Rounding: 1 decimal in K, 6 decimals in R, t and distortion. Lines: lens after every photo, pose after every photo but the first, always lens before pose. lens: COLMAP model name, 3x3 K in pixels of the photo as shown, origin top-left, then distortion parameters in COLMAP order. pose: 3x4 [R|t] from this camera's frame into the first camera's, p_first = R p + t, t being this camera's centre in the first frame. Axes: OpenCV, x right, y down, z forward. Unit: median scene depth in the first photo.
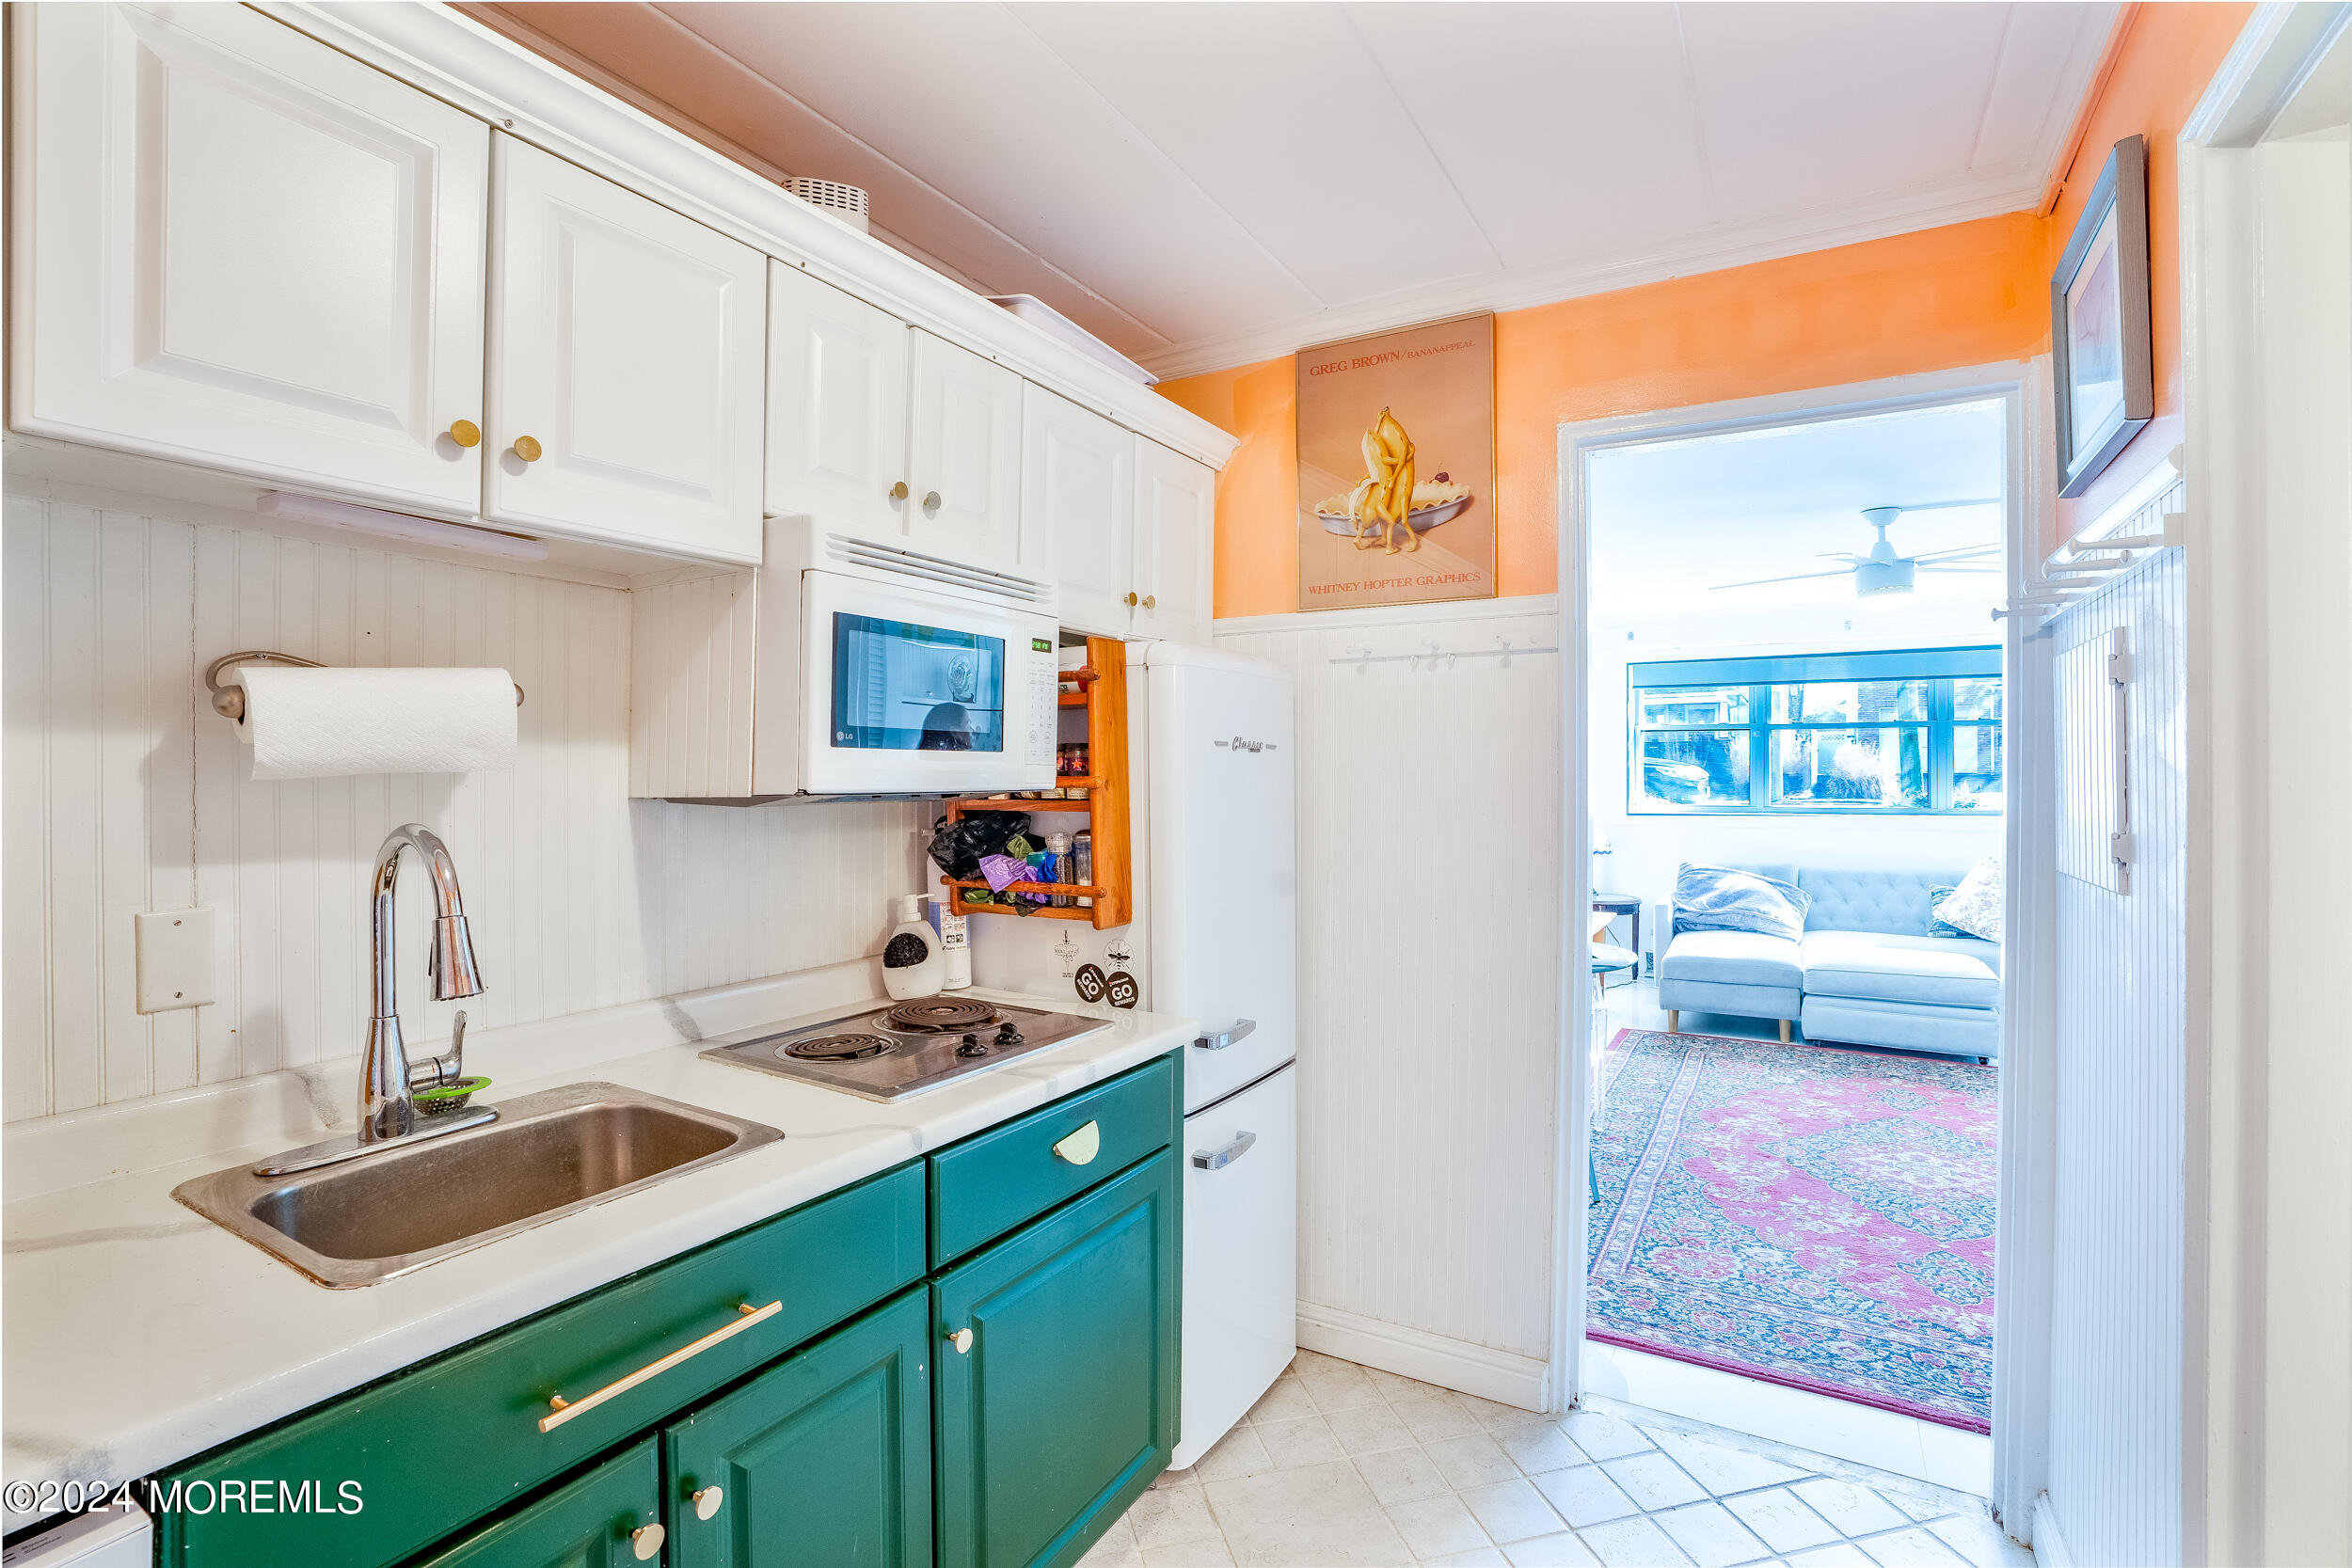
lens RADIAL K [[1090.0, 0, 1174.0], [0, 1090.0, 765.9], [0, 0, 1]] dist [-0.080368, 0.035249]
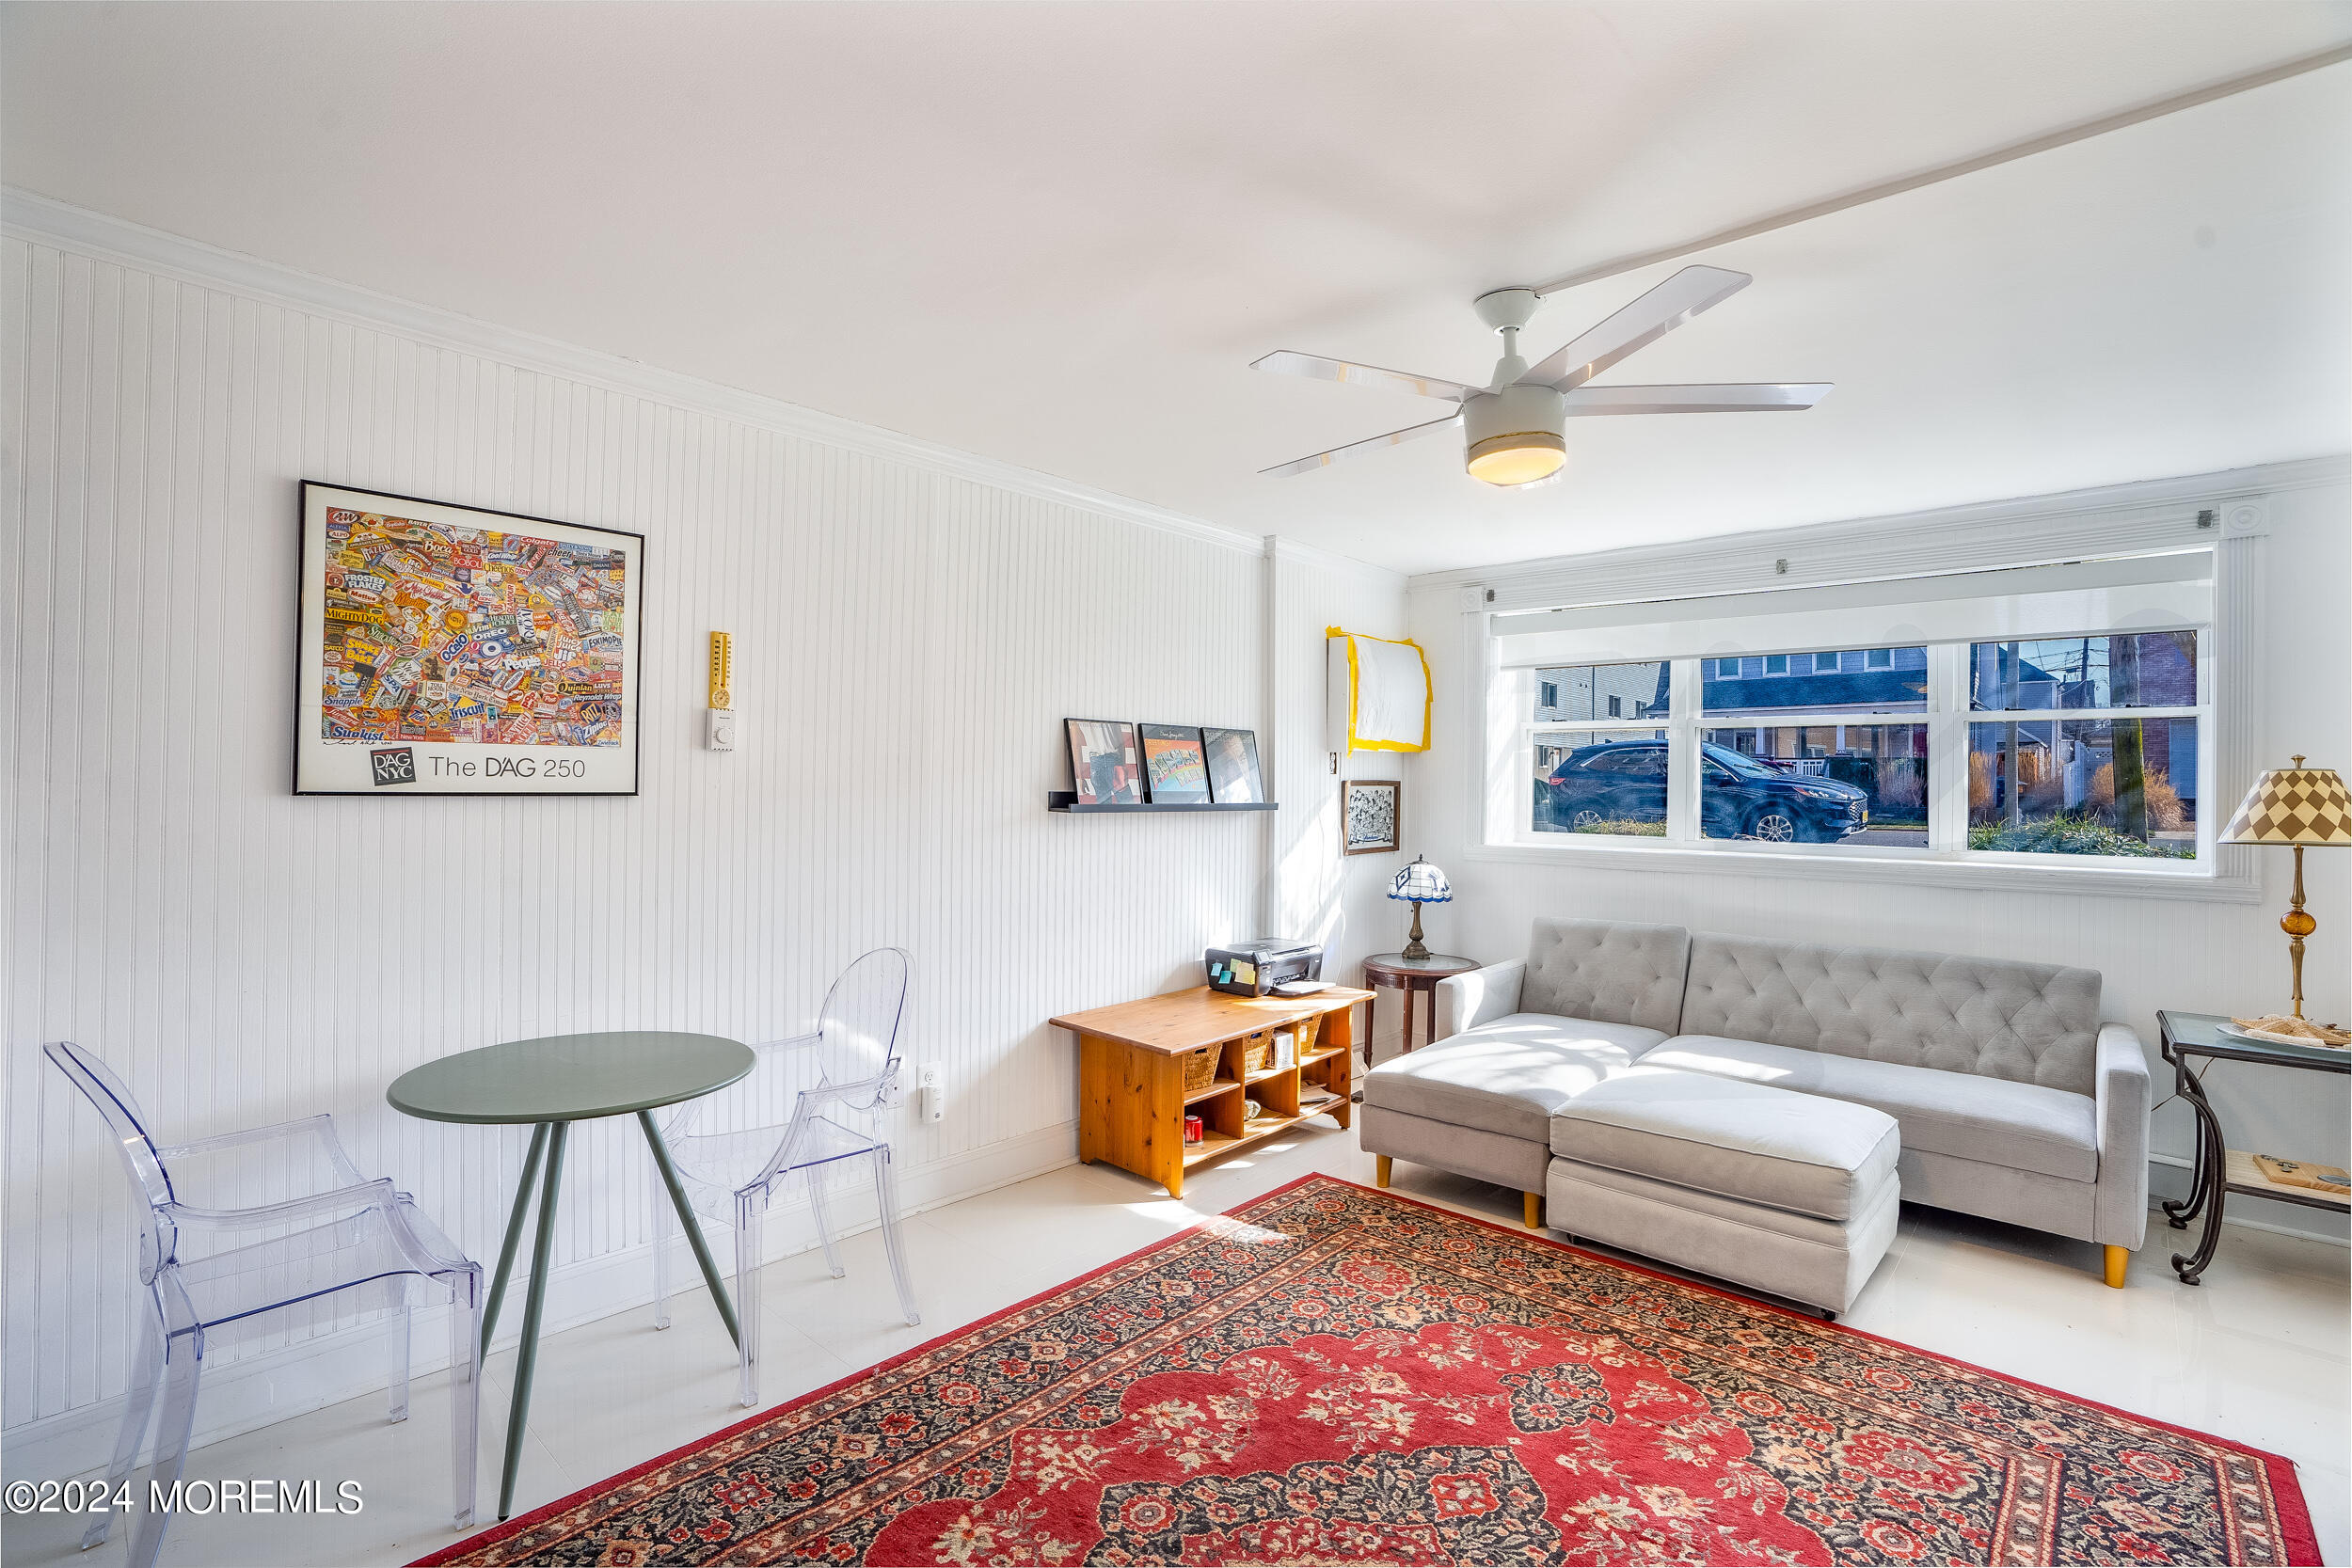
lens RADIAL K [[1079.6, 0, 1183.0], [0, 1079.6, 777.3], [0, 0, 1]] dist [-0.076720, 0.030076]
pose [[0.979805, 0.008667, -0.199768, 0.708331], [-0.009402, 0.999952, -0.002729, 0.004216], [0.199734, 0.004552, 0.979839, 0.506154]]
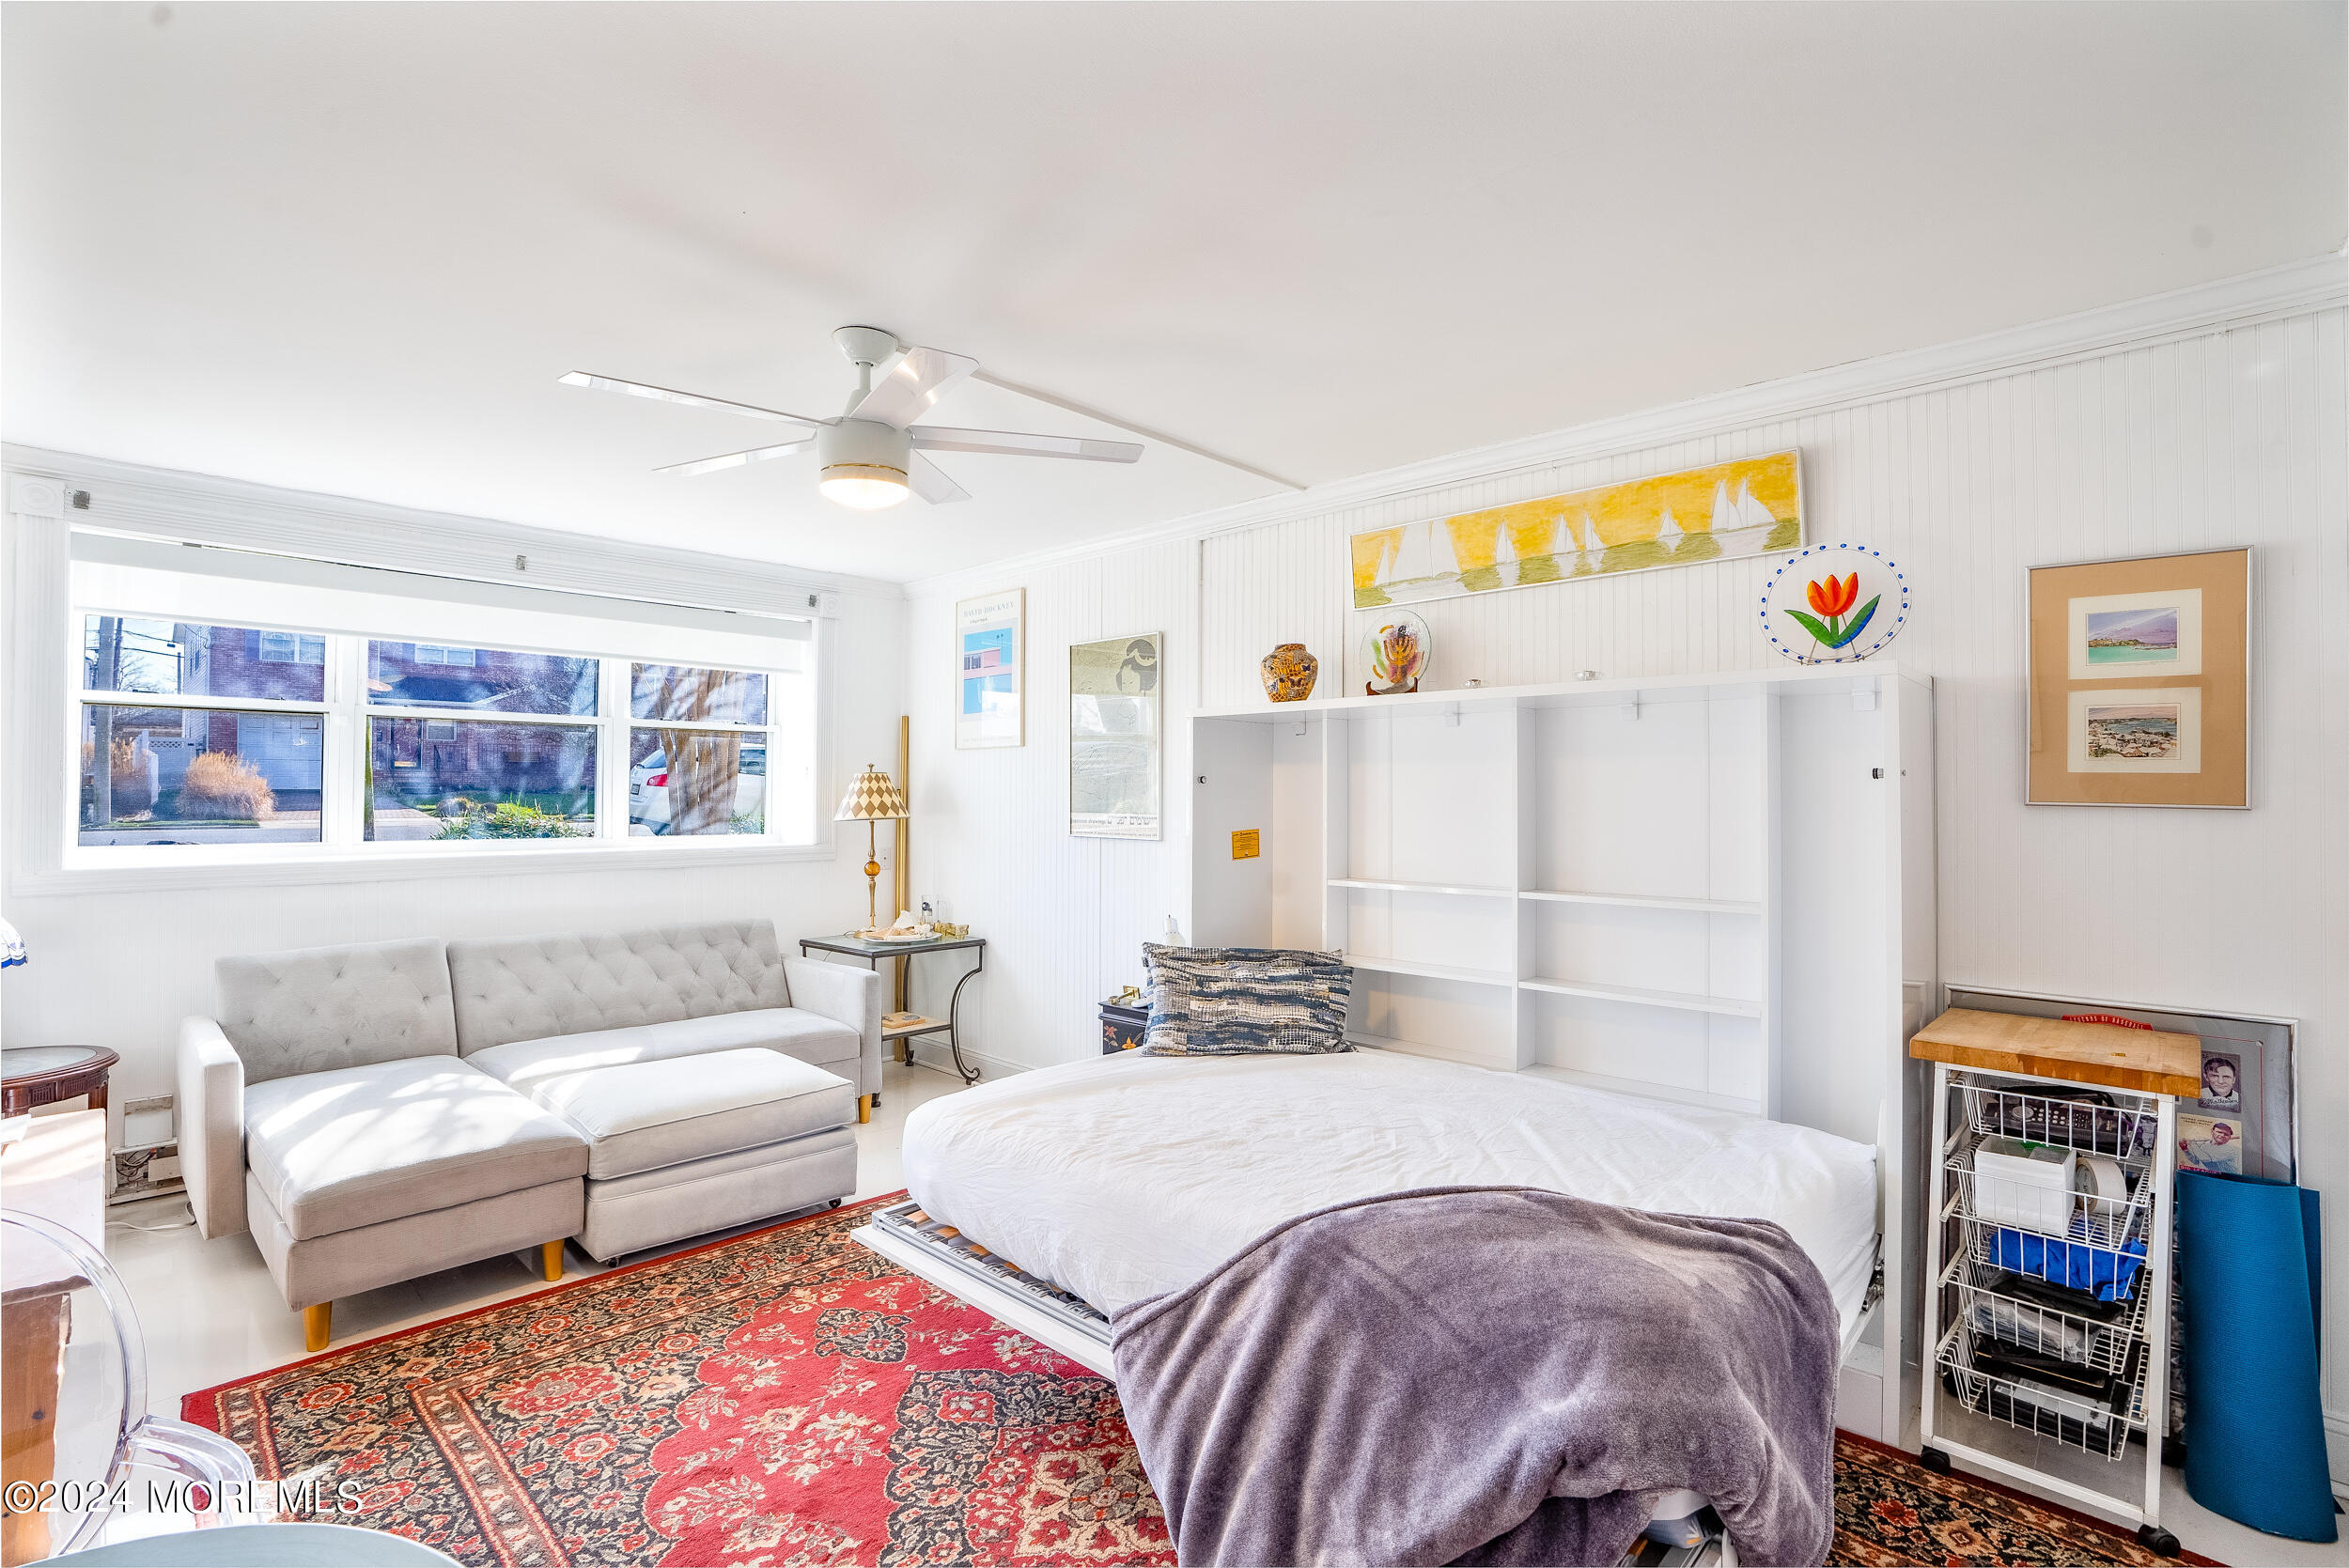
lens RADIAL K [[1081.0, 0, 1176.0], [0, 1081.0, 778.3], [0, 0, 1]] dist [-0.069590, 0.025066]
pose [[0.220533, 0.012392, 0.975301, 0.162506], [-0.008619, 0.999905, -0.010756, 0.006010], [-0.975342, -0.006034, 0.220618, 0.807772]]
